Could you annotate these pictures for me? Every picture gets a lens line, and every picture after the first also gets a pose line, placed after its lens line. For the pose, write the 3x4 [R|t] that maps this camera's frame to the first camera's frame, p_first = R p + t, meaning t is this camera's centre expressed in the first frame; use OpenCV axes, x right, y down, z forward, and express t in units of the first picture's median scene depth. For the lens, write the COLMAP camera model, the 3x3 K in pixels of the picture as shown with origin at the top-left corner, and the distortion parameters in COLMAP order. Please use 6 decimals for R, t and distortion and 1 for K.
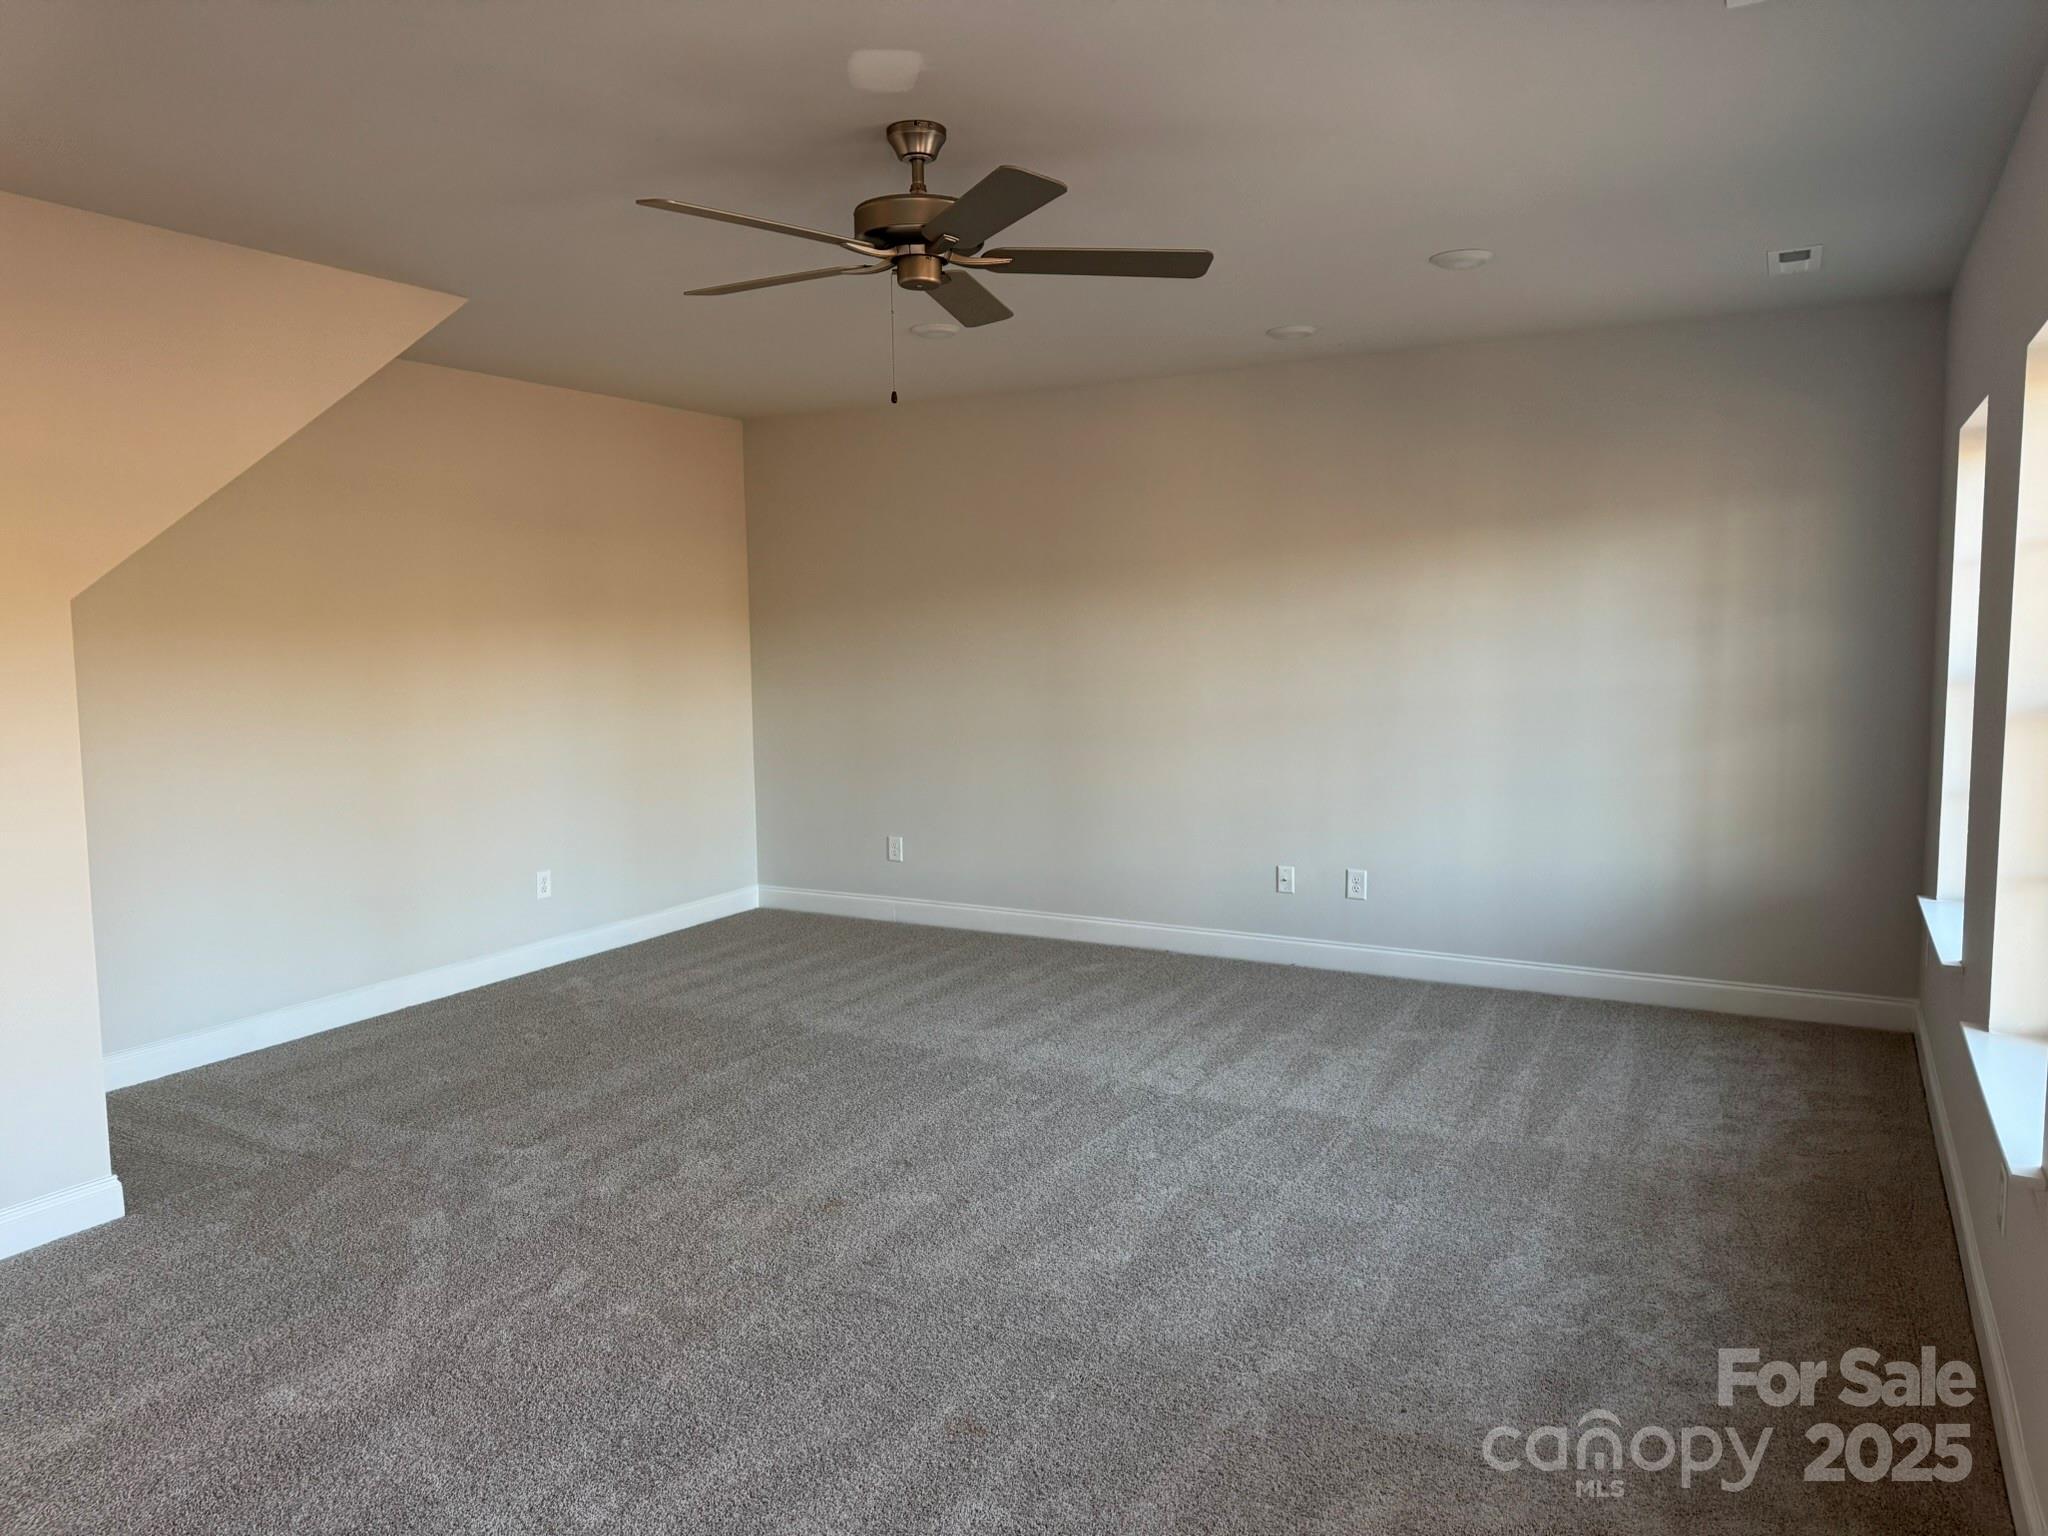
lens RADIAL K [[1430.6, 0, 1023.8], [0, 1430.6, 761.8], [0, 0, 1]] dist [0.036239, -0.033046]
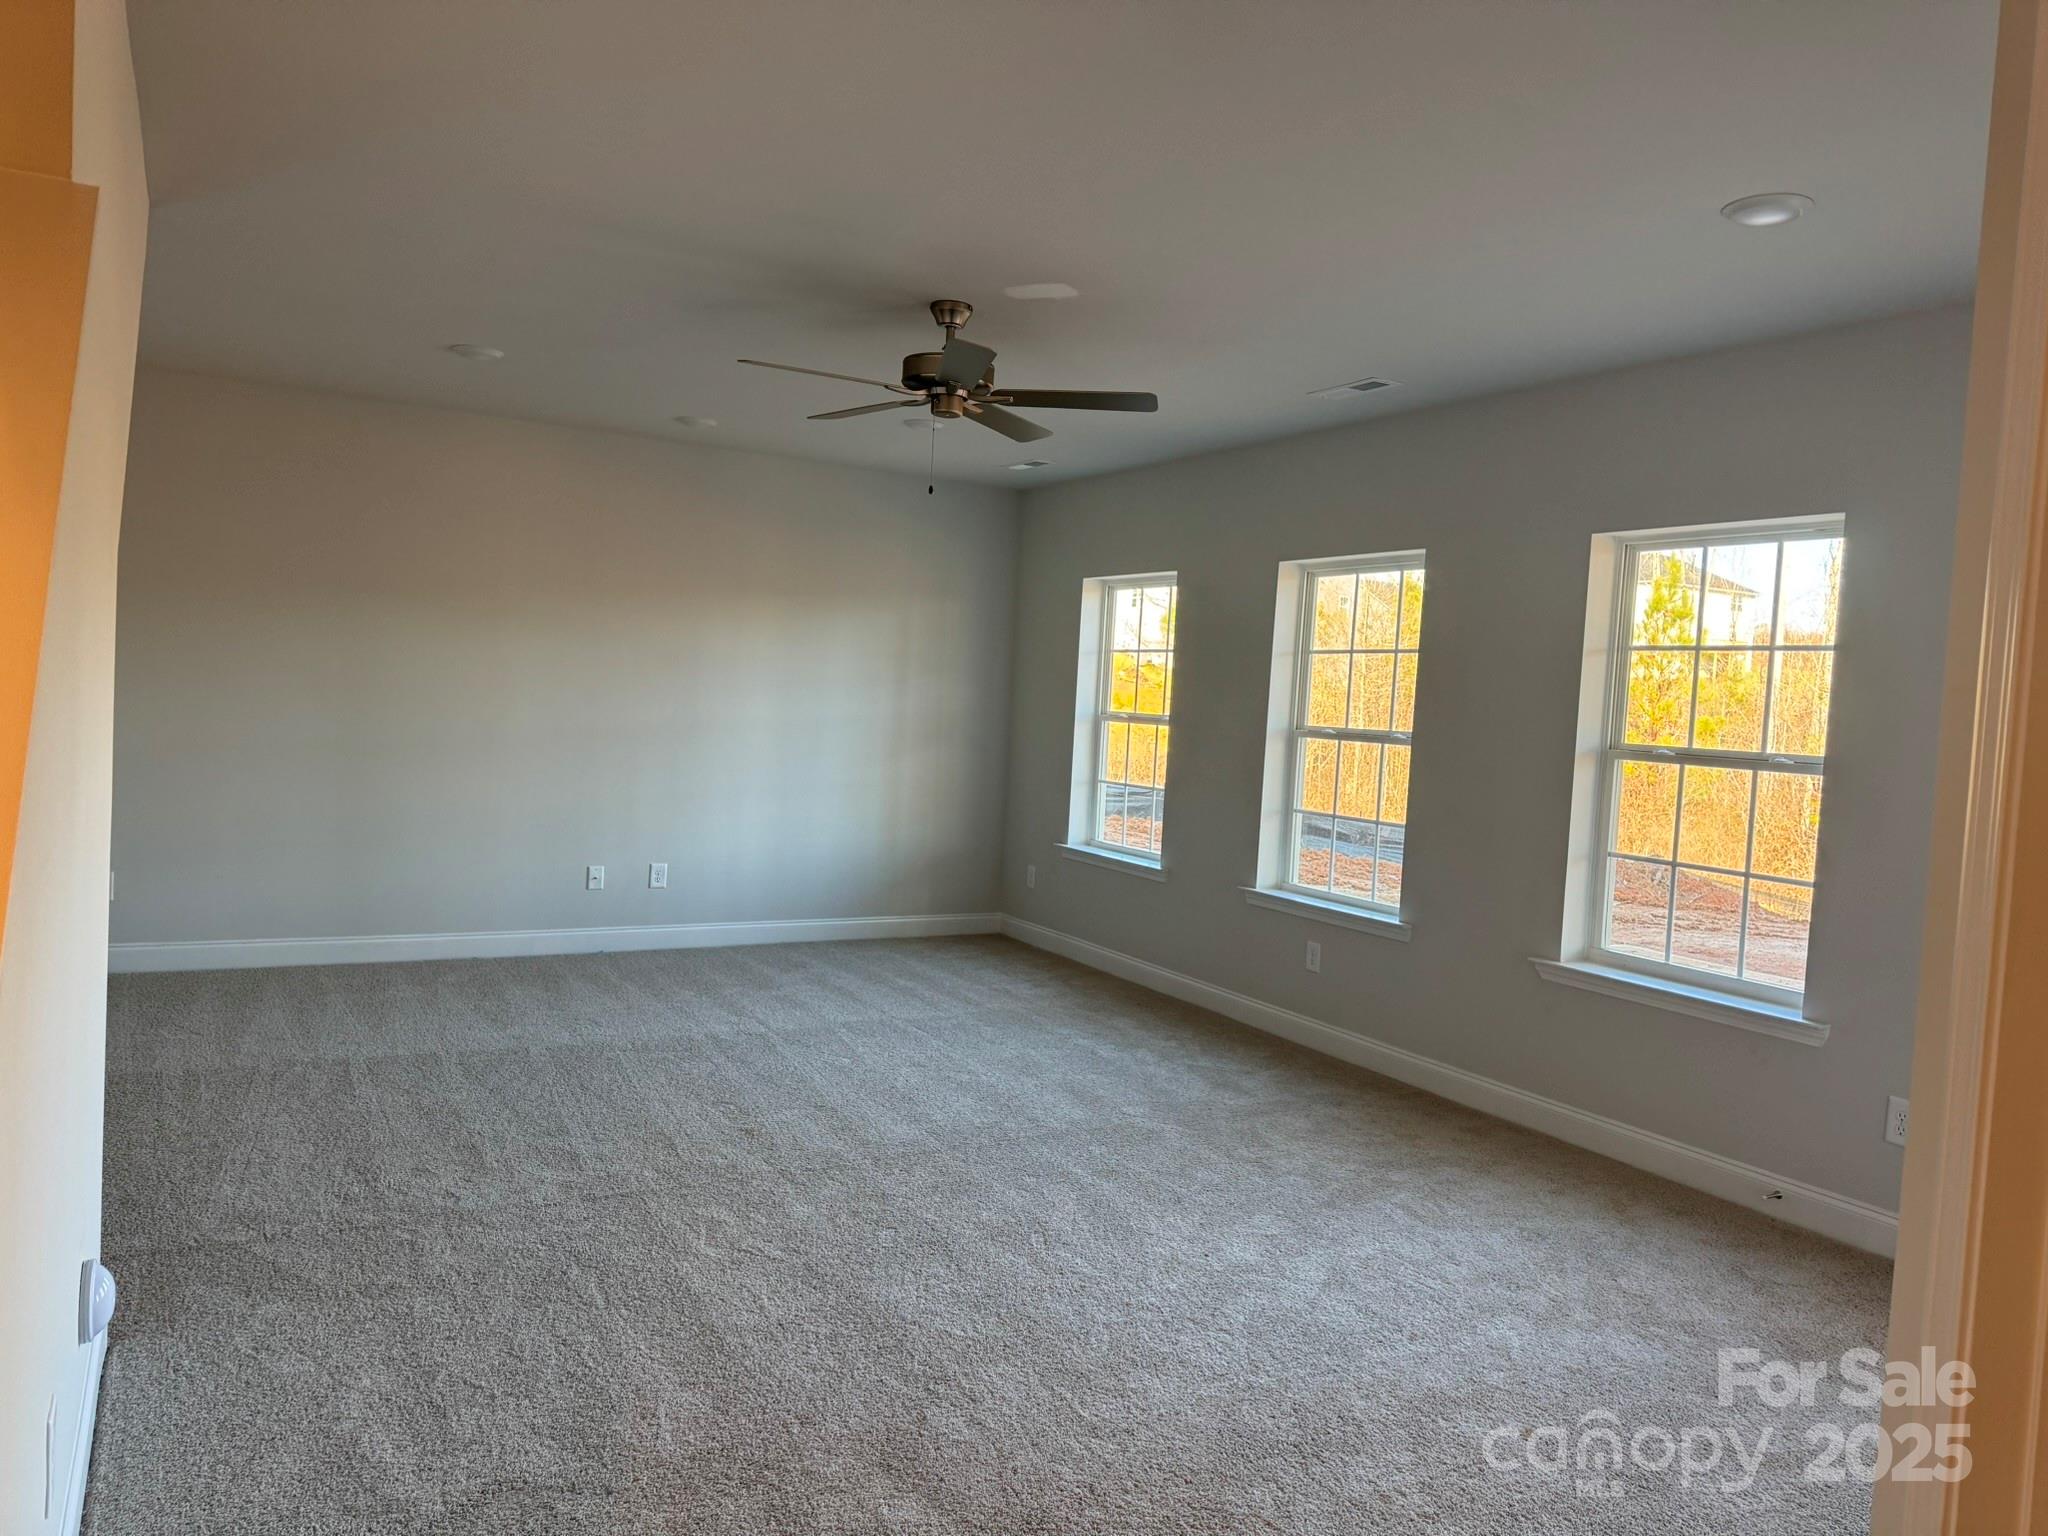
lens RADIAL K [[1430.6, 0, 1026.7], [0, 1430.6, 761.9], [0, 0, 1]] dist [0.036239, -0.033046]
pose [[0.516235, 0.003302, 0.856441, -0.771553], [0.022036, 0.999610, -0.017136, 0.021020], [-0.856164, 0.027719, 0.515961, 0.135206]]
